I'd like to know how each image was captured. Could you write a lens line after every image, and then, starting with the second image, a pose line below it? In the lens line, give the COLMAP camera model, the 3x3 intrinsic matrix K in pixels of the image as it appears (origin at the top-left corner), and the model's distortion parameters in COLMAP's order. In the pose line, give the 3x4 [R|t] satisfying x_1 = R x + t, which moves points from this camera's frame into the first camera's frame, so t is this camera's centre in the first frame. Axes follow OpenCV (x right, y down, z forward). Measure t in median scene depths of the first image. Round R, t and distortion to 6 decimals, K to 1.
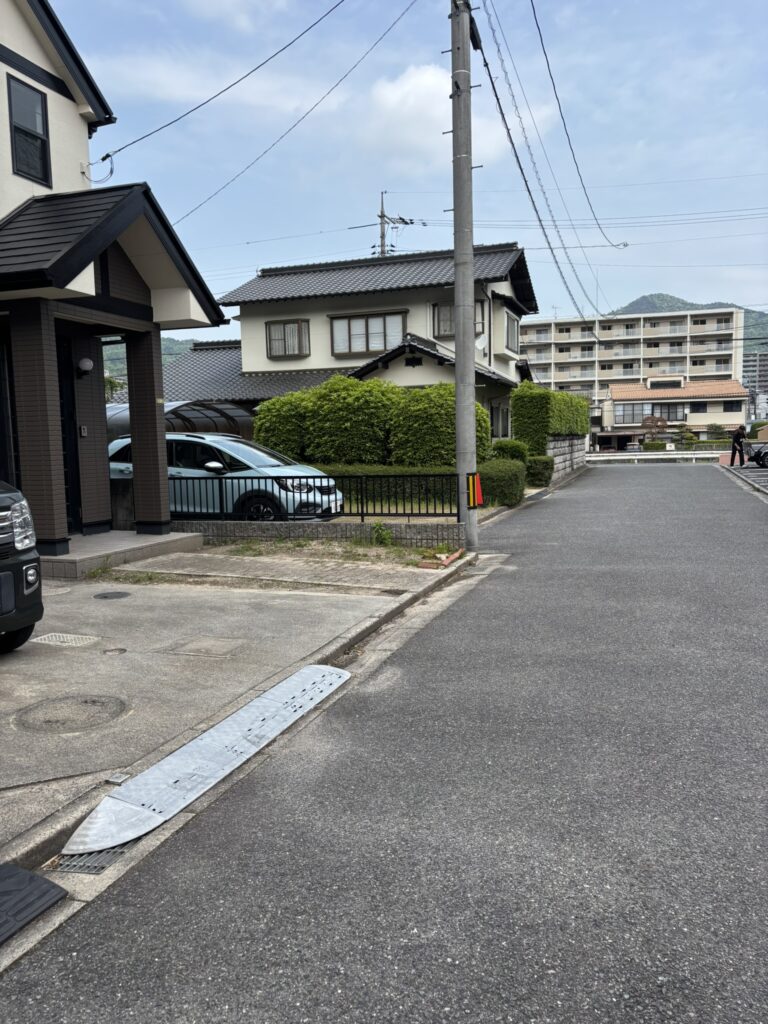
lens RADIAL K [[772.9, 0, 384.0], [0, 772.9, 512.0], [0, 0, 1]] dist [0.011666, 0.005277]
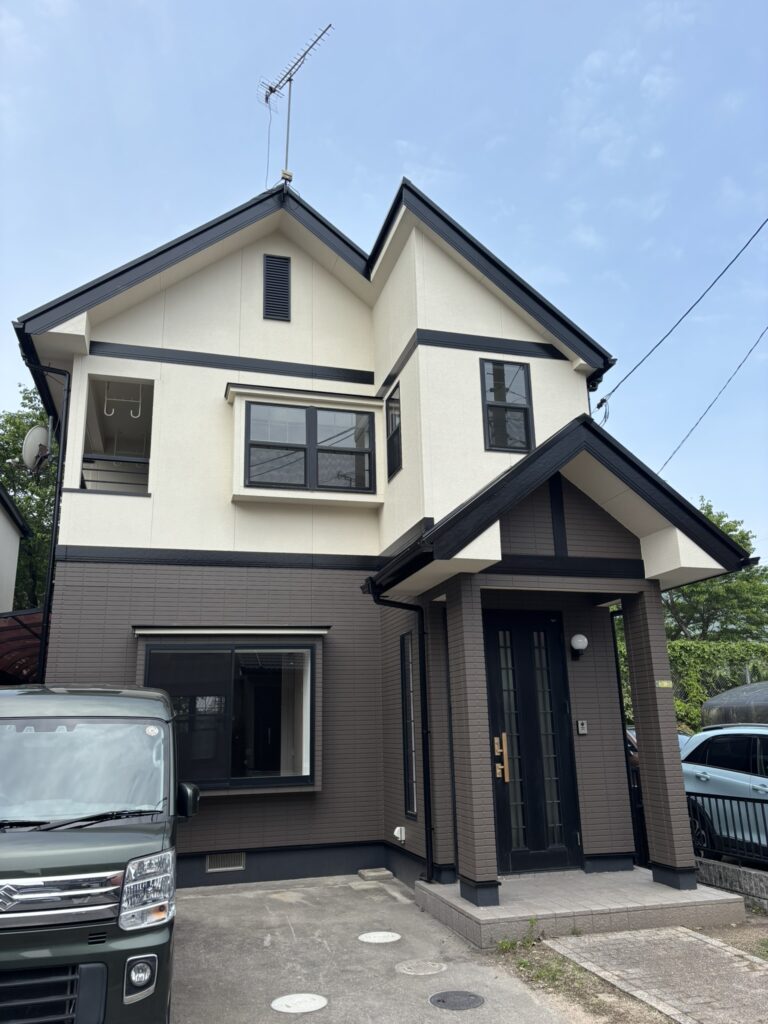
lens RADIAL K [[772.9, 0, 384.0], [0, 772.9, 512.0], [0, 0, 1]] dist [0.011666, 0.005277]
pose [[0.587985, -0.211000, -0.780866, 0.156816], [-0.067148, 0.949312, -0.307078, -0.057774], [0.806080, 0.232991, 0.544014, 0.365549]]
